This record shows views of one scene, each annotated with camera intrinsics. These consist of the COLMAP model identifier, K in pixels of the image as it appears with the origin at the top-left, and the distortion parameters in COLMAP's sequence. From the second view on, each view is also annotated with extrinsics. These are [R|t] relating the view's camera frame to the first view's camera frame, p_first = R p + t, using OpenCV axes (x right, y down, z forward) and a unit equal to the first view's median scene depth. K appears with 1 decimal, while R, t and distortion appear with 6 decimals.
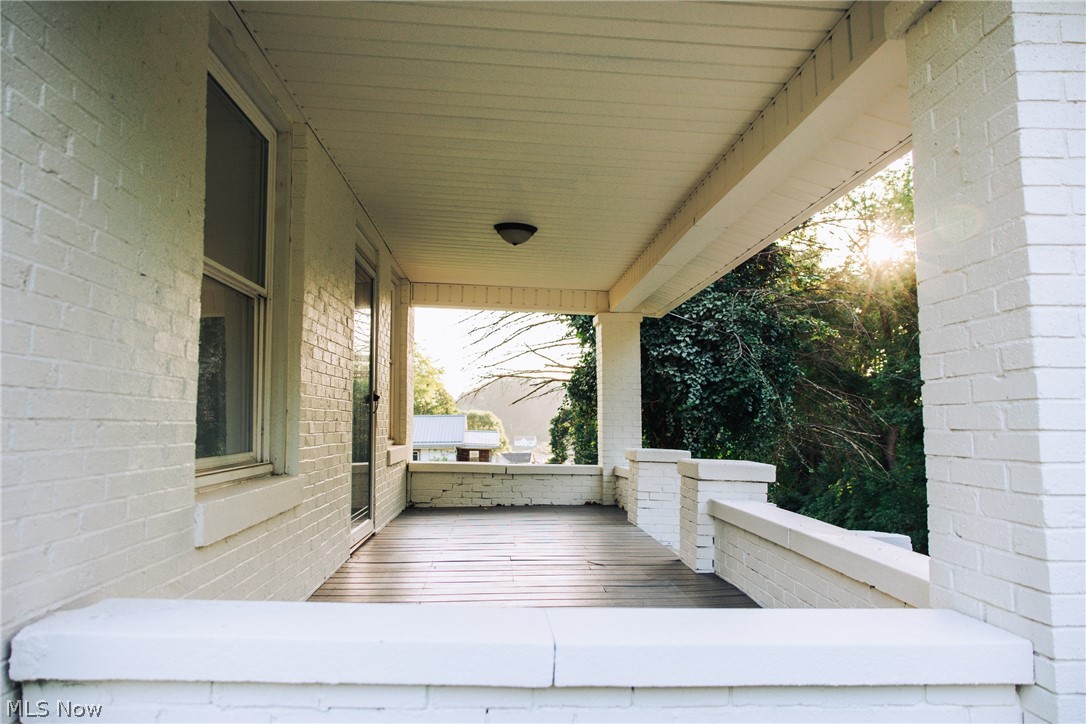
lens RADIAL K [[722.4, 0, 543.2], [0, 722.4, 362.2], [0, 0, 1]] dist [0.001091, 0.003185]
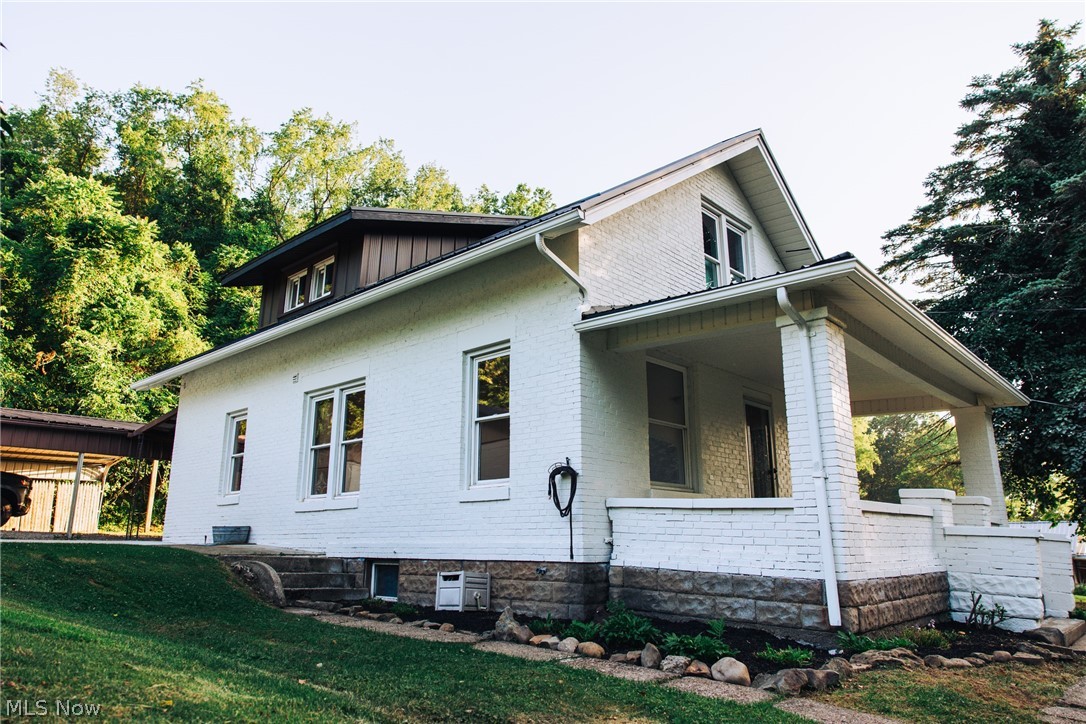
lens RADIAL K [[722.4, 0, 542.6], [0, 722.4, 361.7], [0, 0, 1]] dist [0.001091, 0.003185]
pose [[0.697910, -0.166815, -0.696488, 0.928641], [0.052399, 0.981783, -0.182640, 0.104162], [0.714266, 0.090971, 0.693936, -1.031502]]
